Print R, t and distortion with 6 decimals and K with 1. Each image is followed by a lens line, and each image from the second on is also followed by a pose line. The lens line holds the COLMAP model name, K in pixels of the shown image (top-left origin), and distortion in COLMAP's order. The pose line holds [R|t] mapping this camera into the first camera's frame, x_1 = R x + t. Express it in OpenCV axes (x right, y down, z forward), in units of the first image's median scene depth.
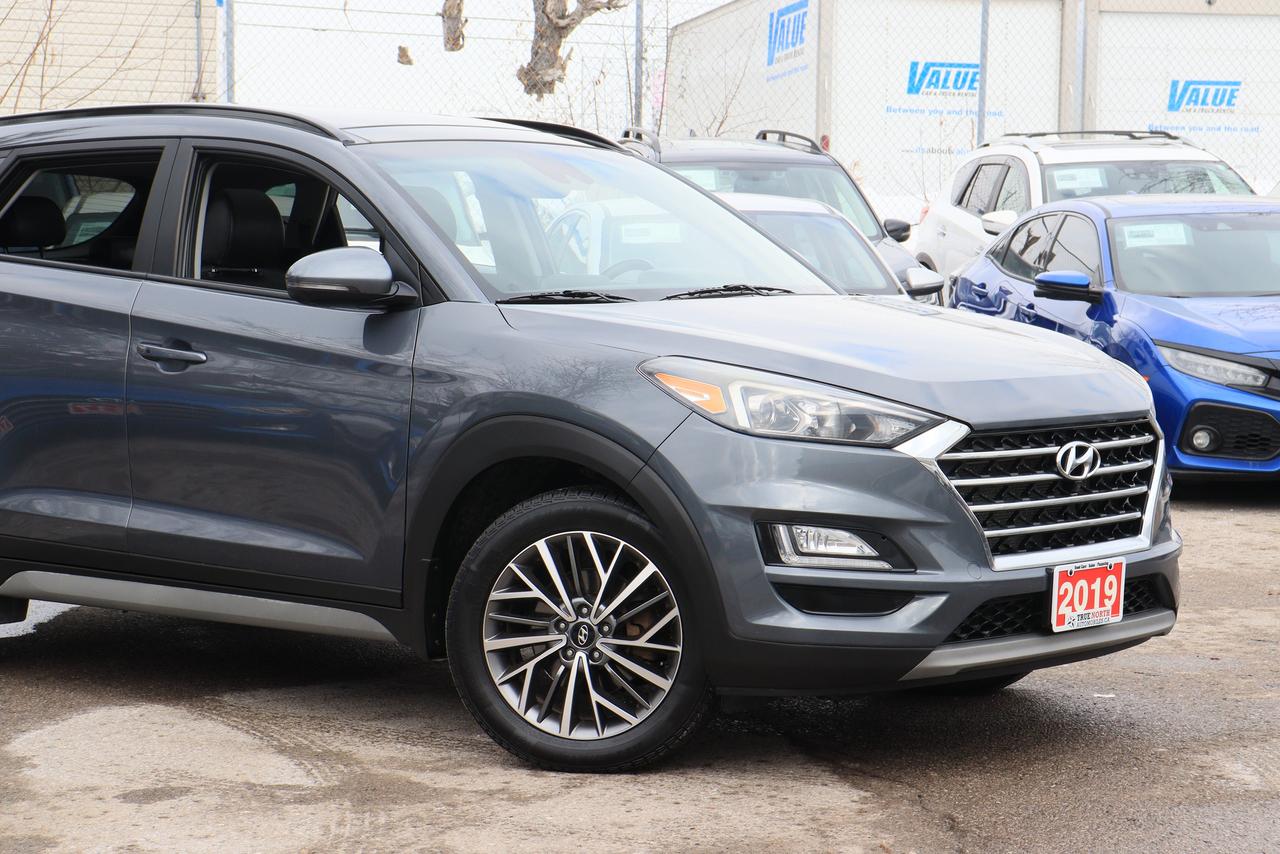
lens RADIAL K [[3002.4, 0, 649.1], [0, 3002.4, 420.3], [0, 0, 1]] dist [0.407227, 0.000000]
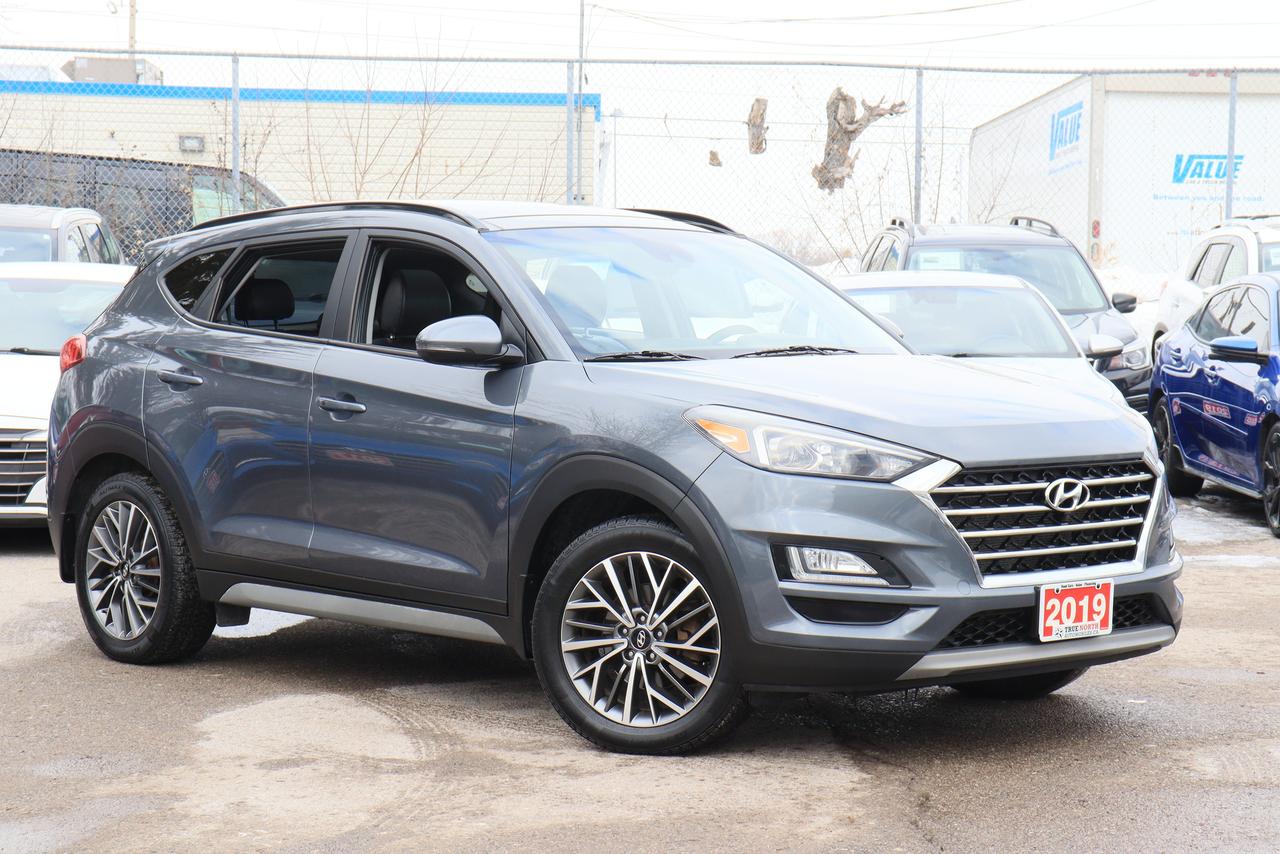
lens RADIAL K [[2616.3, 0, 641.6], [0, 2616.3, 436.4], [0, 0, 1]] dist [0.289702, 0.000000]
pose [[0.989373, 0.001008, -0.145394, 0.127484], [-0.003125, 0.999892, -0.014330, 0.005882], [0.145364, 0.014632, 0.989270, -0.028066]]
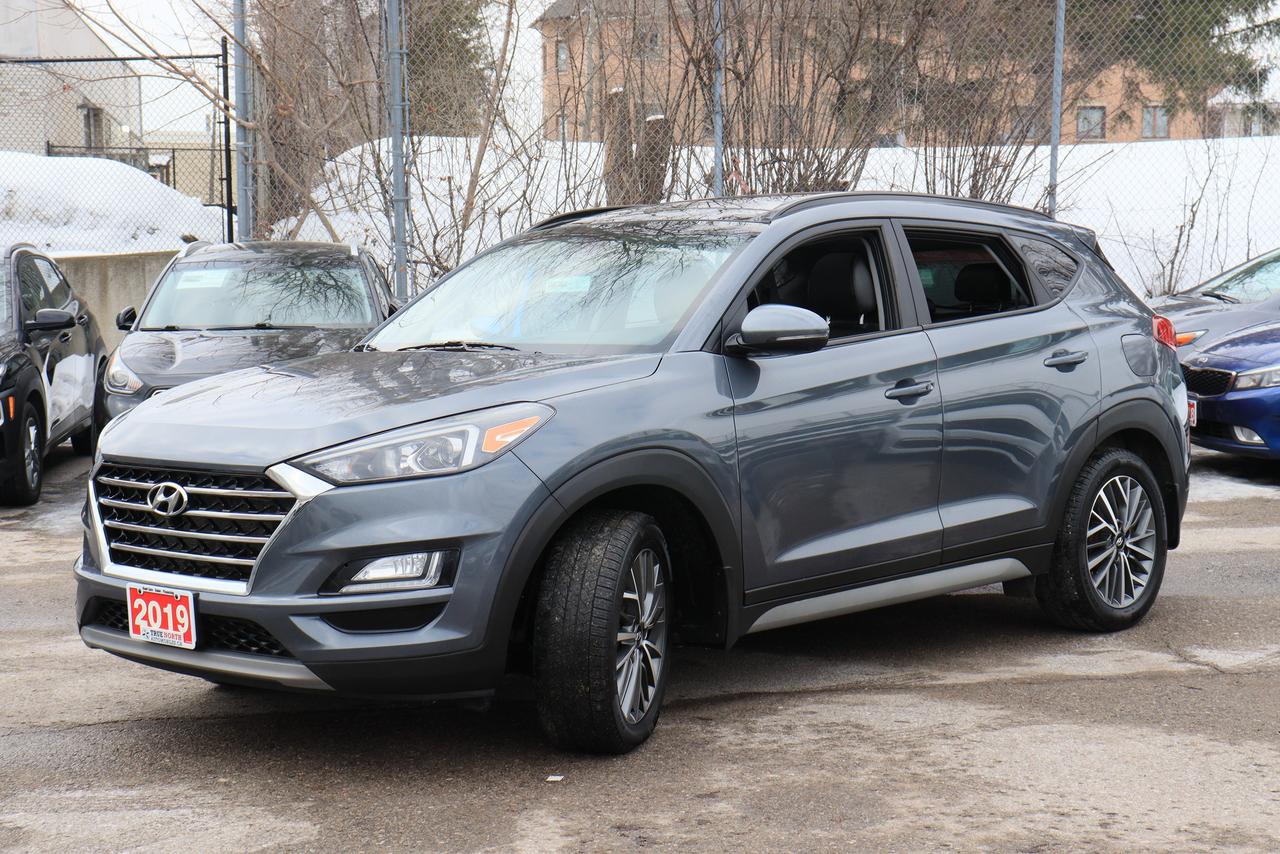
lens RADIAL K [[1998.2, 0, 647.3], [0, 1998.2, 433.5], [0, 0, 1]] dist [0.209236, 0.000000]
pose [[-0.064485, 0.064493, -0.995832, 0.896179], [-0.046510, 0.996631, 0.067557, -0.072074], [0.996834, 0.050672, -0.061268, 1.231176]]
